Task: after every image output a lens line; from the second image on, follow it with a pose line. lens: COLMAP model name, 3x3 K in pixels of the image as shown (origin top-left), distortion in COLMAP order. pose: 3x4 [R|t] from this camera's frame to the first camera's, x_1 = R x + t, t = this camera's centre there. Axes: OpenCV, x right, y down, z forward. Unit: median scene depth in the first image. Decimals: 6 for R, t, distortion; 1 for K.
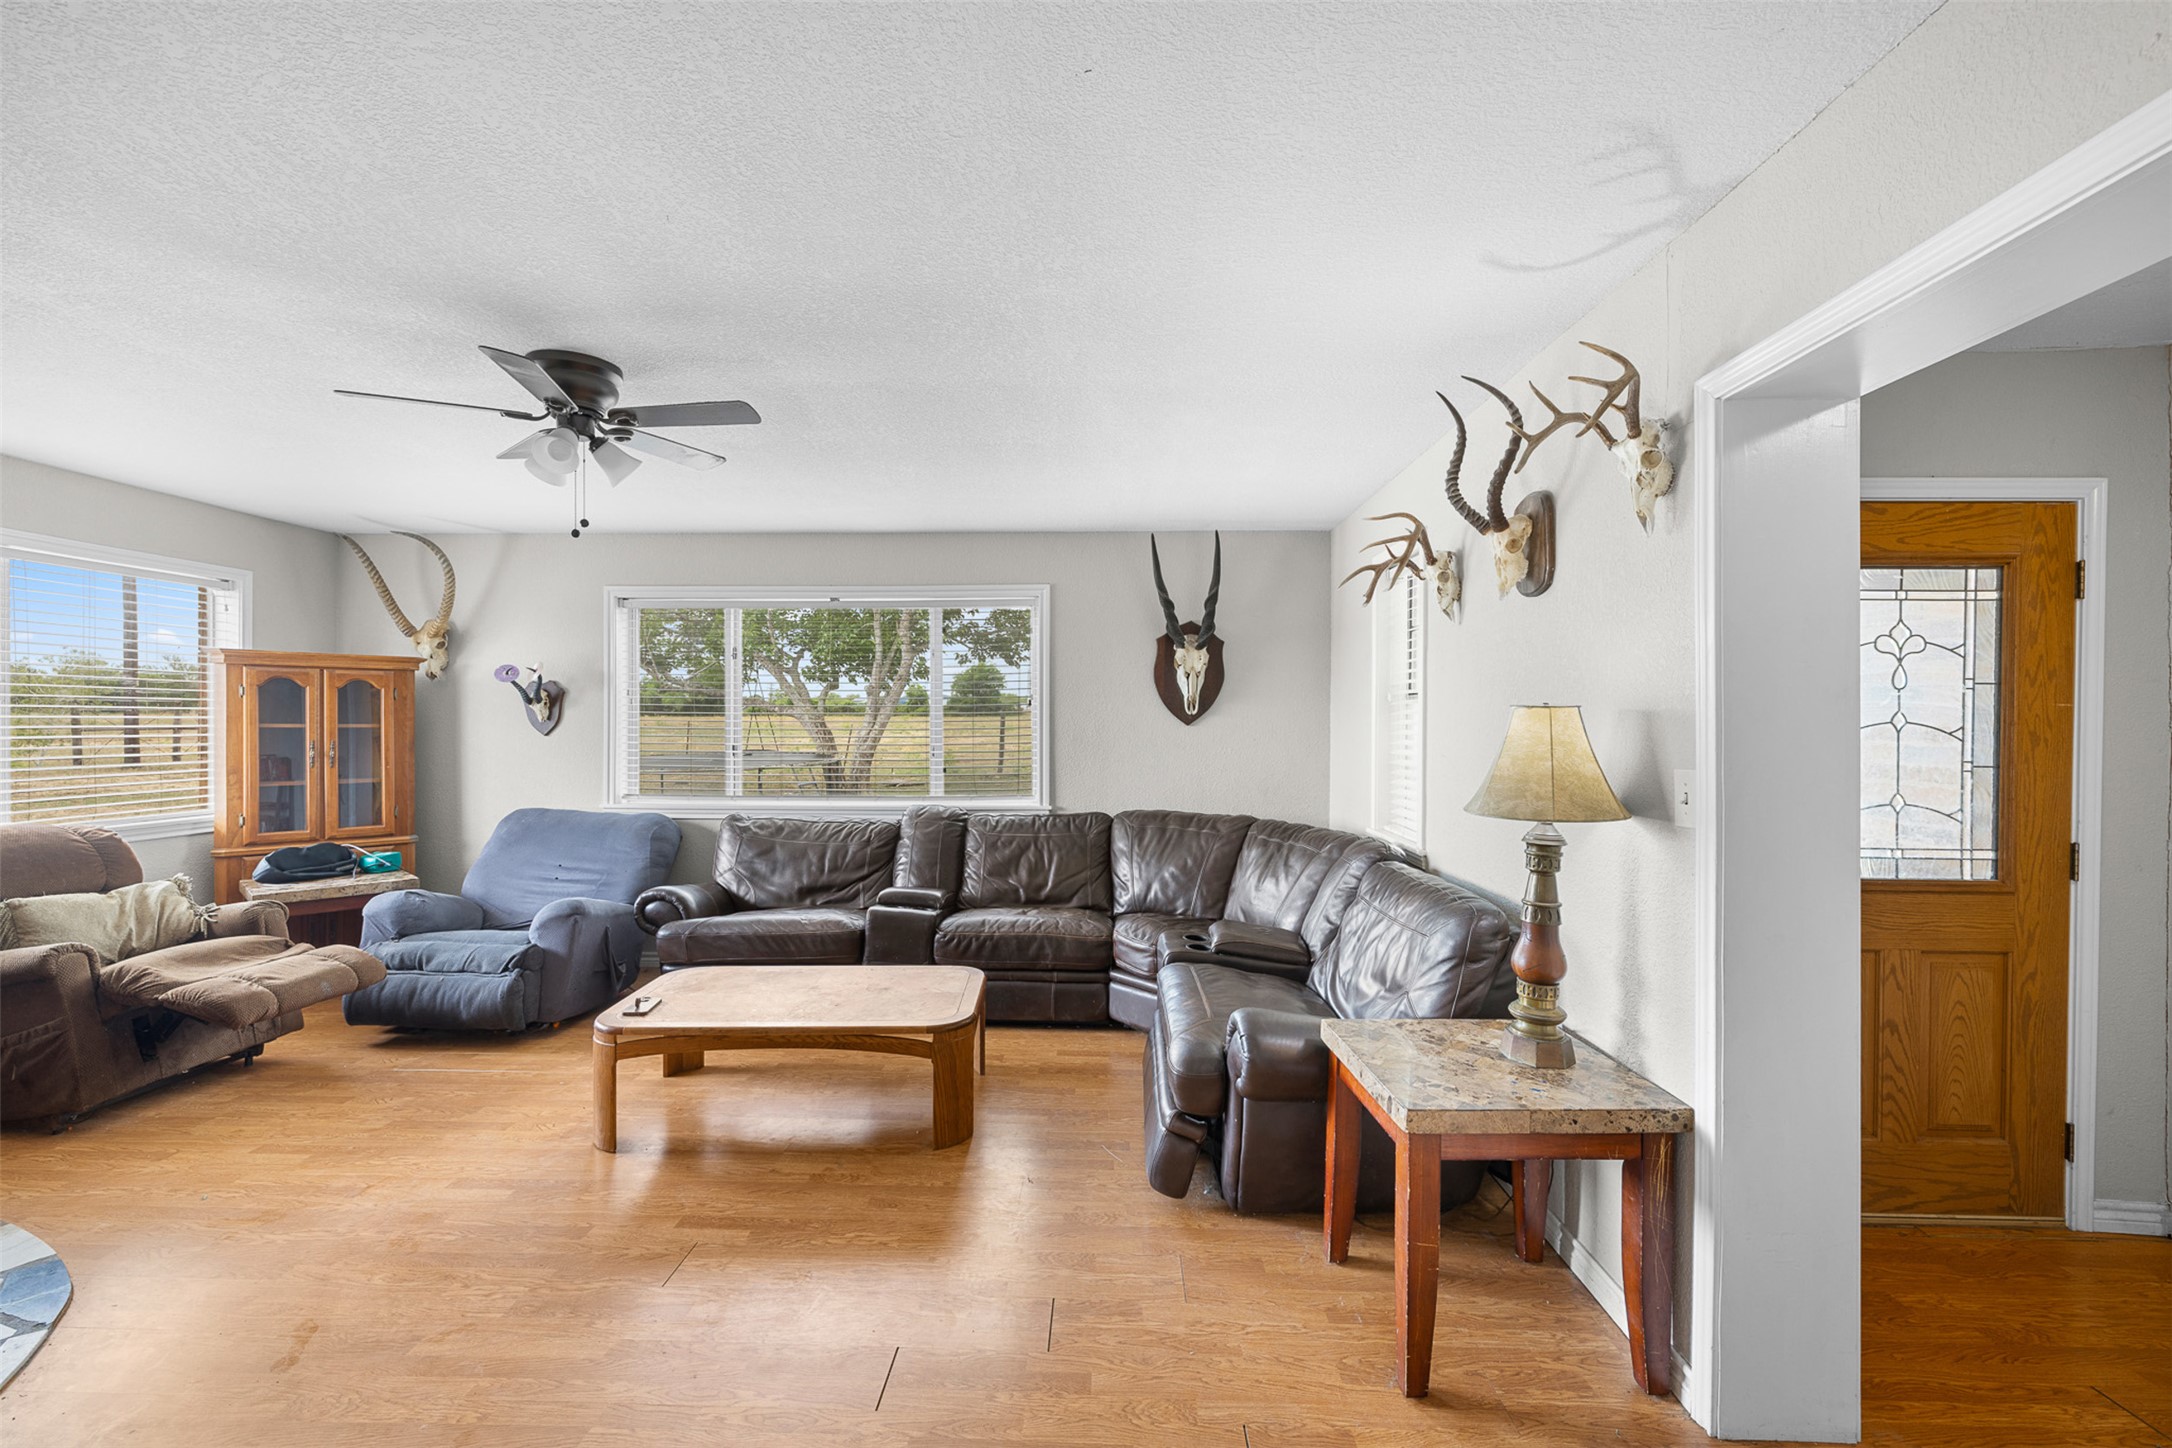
lens RADIAL K [[910.1, 0, 1086.0], [0, 910.1, 724.0], [0, 0, 1]] dist [-0.001036, 0.000198]
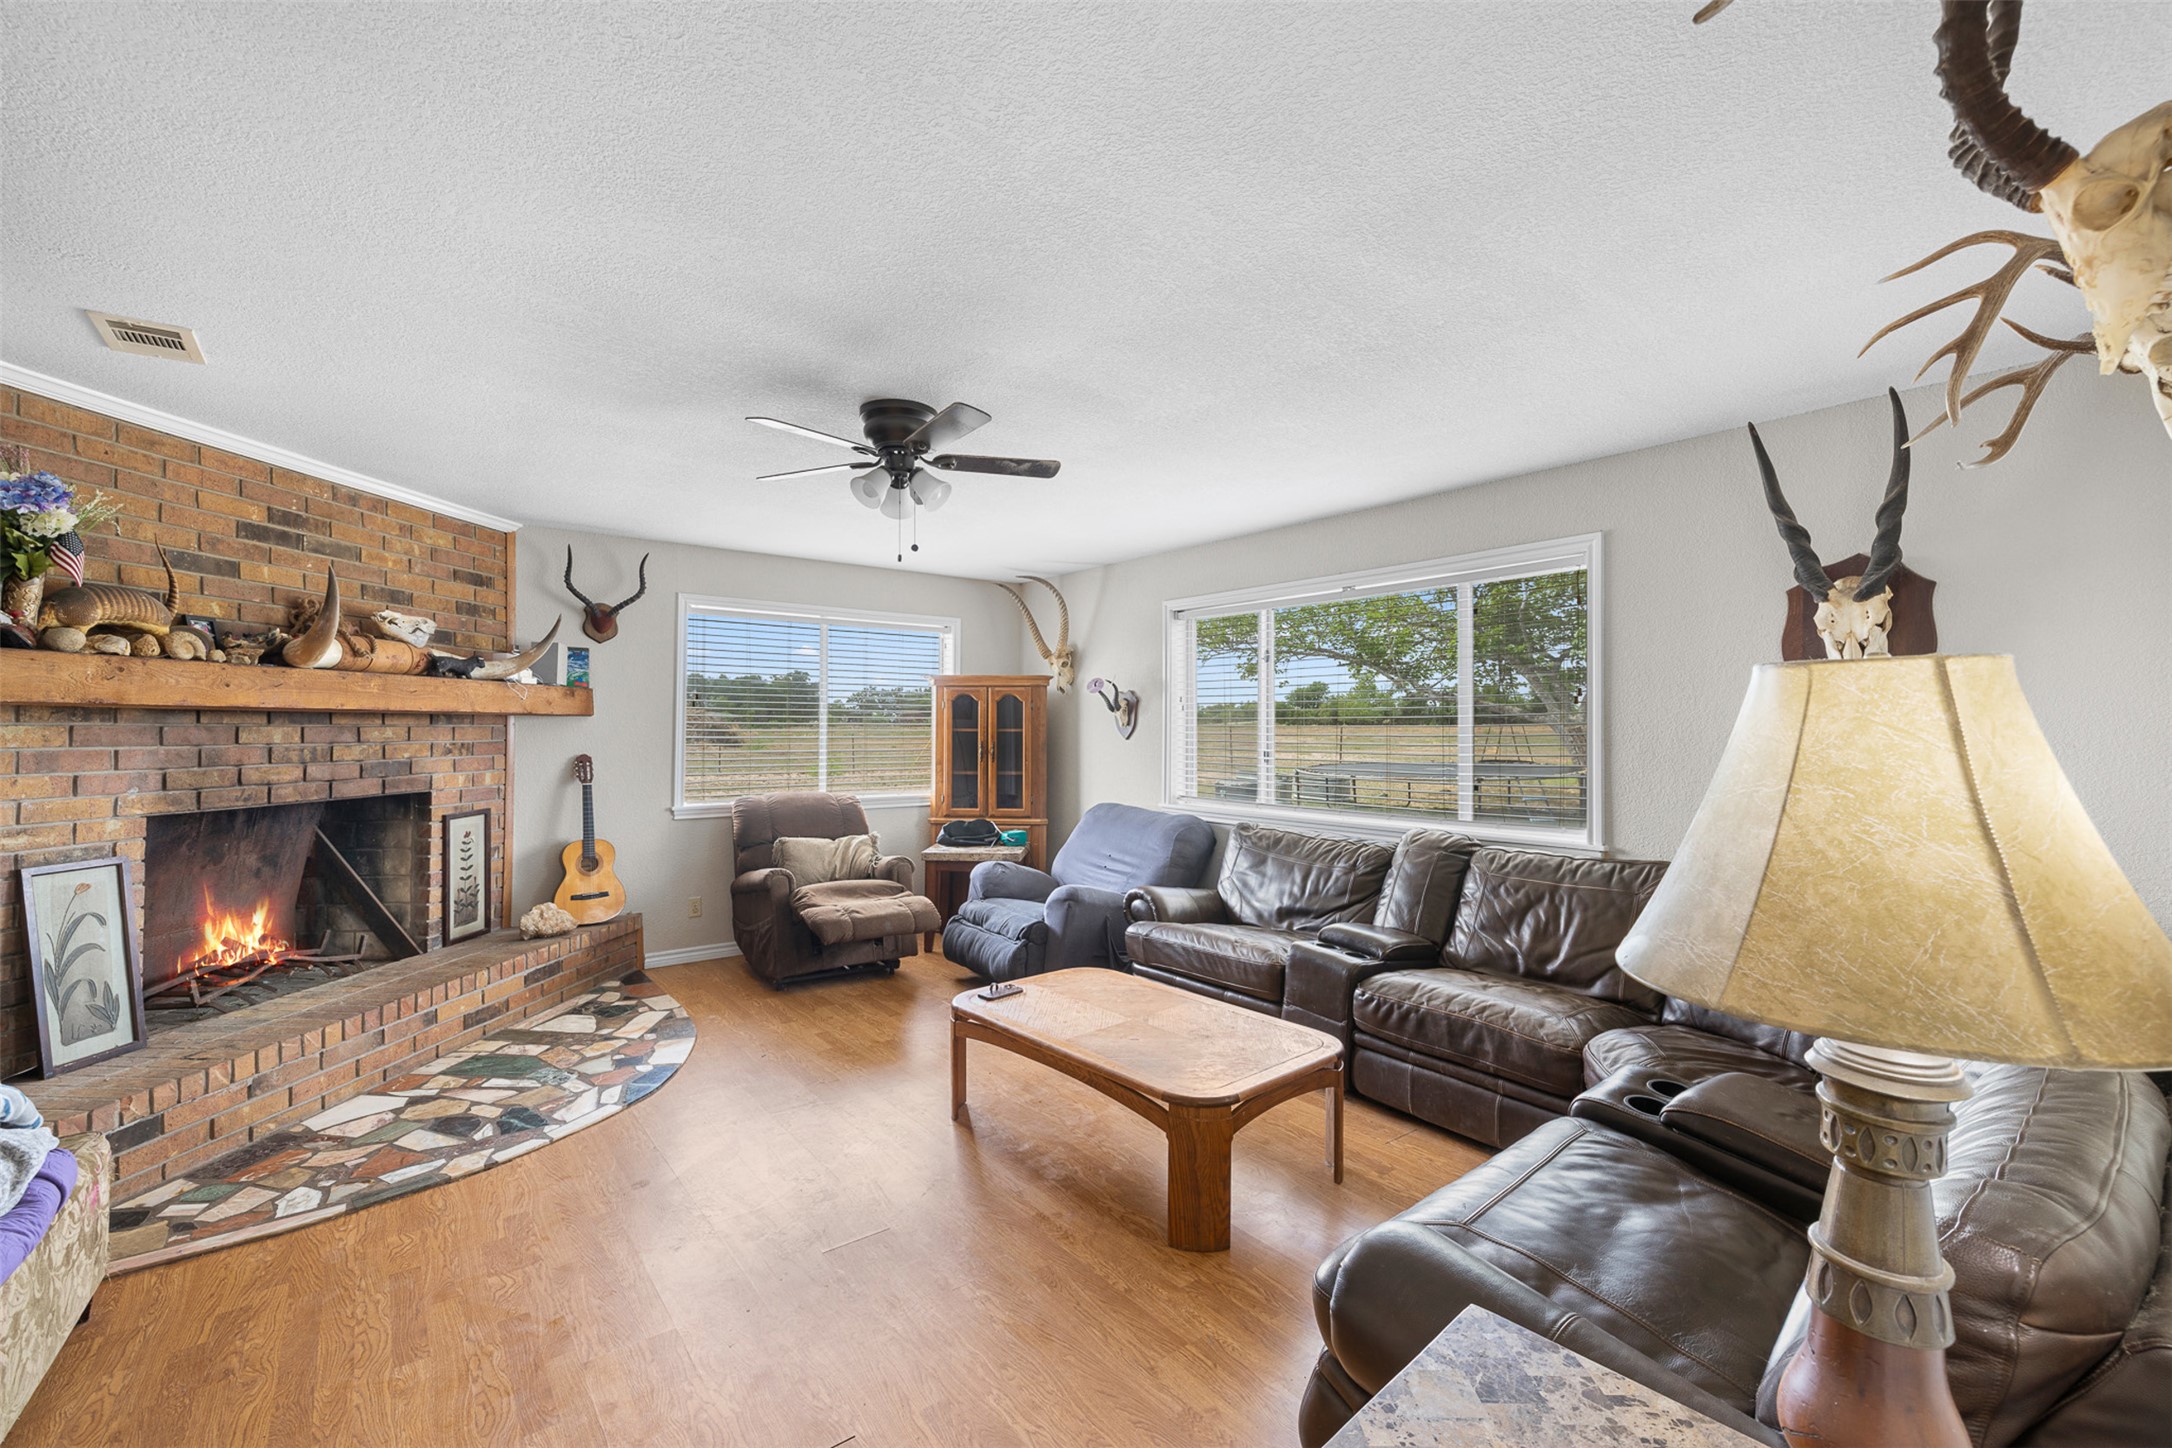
lens RADIAL K [[910.1, 0, 1086.0], [0, 910.1, 724.0], [0, 0, 1]] dist [-0.001036, 0.000198]
pose [[0.642277, -0.003654, -0.766464, 0.261784], [-0.003714, 0.999962, -0.007880, 0.003026], [0.766464, 0.007908, 0.642239, 0.259577]]
